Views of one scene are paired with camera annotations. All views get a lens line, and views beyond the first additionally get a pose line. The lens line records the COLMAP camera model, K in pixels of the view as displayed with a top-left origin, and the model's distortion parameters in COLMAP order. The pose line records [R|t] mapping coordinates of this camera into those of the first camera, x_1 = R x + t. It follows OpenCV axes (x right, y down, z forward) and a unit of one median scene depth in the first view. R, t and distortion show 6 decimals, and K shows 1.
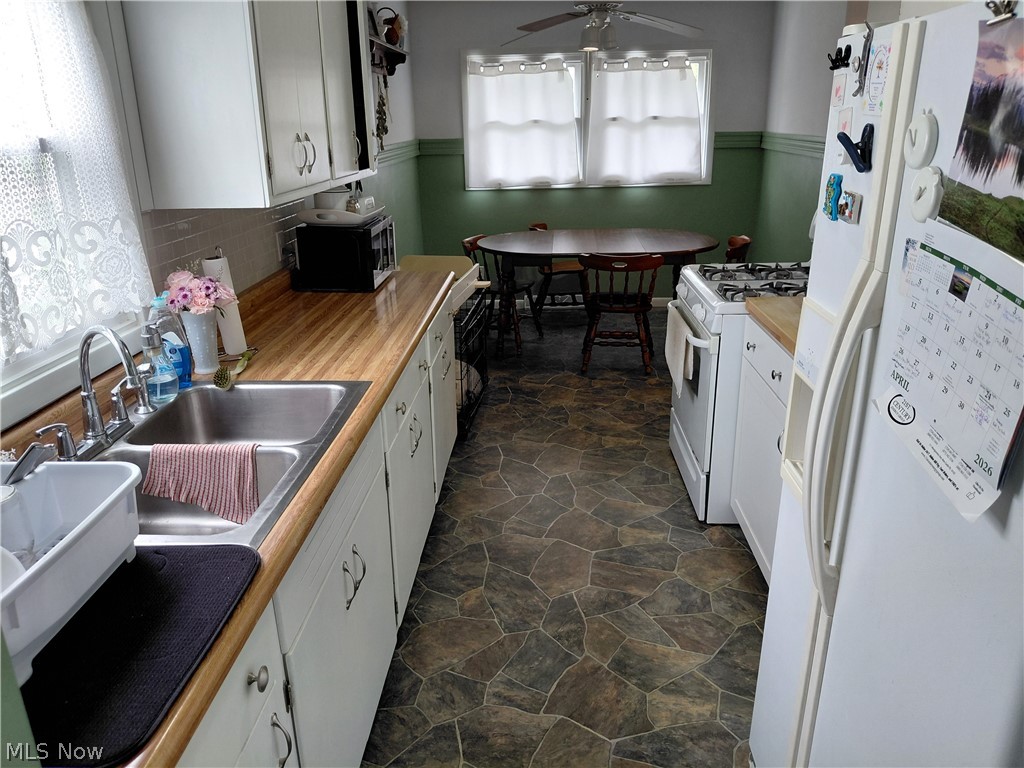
lens RADIAL K [[772.4, 0, 510.4], [0, 772.4, 378.2], [0, 0, 1]] dist [0.053116, -0.019641]
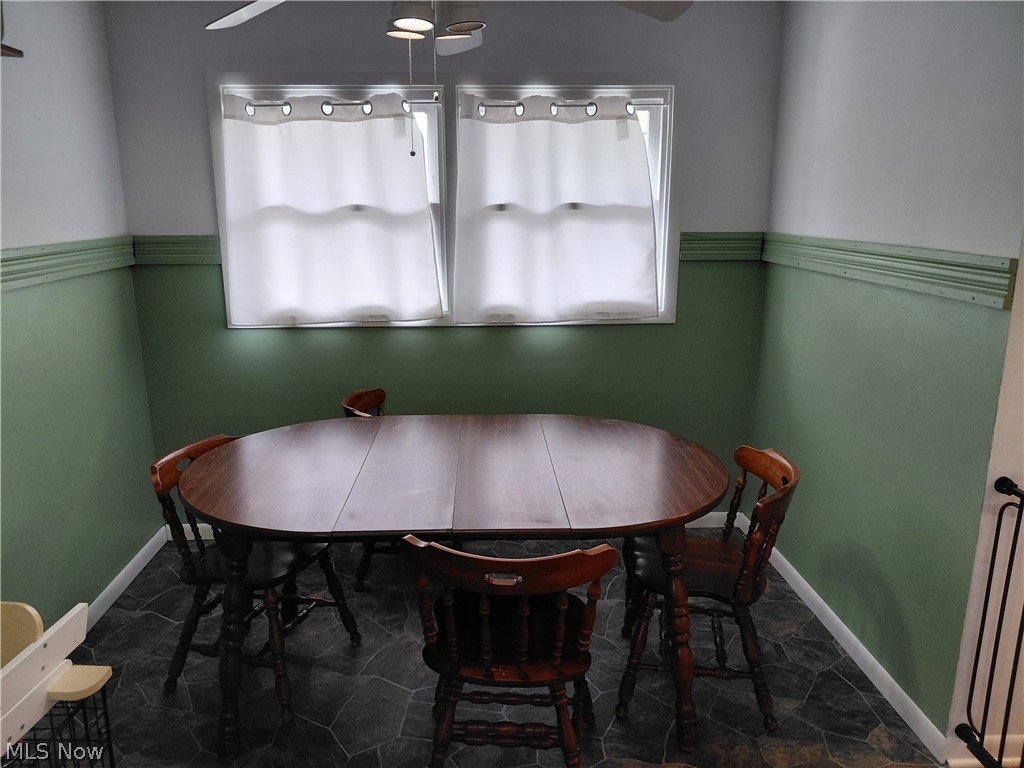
lens RADIAL K [[772.4, 0, 508.8], [0, 772.4, 391.3], [0, 0, 1]] dist [0.053116, -0.019641]
pose [[0.993674, -0.009389, 0.111906, 0.078063], [0.020488, 0.994931, -0.098451, -0.152692], [-0.110414, 0.100121, 0.988830, 0.481151]]
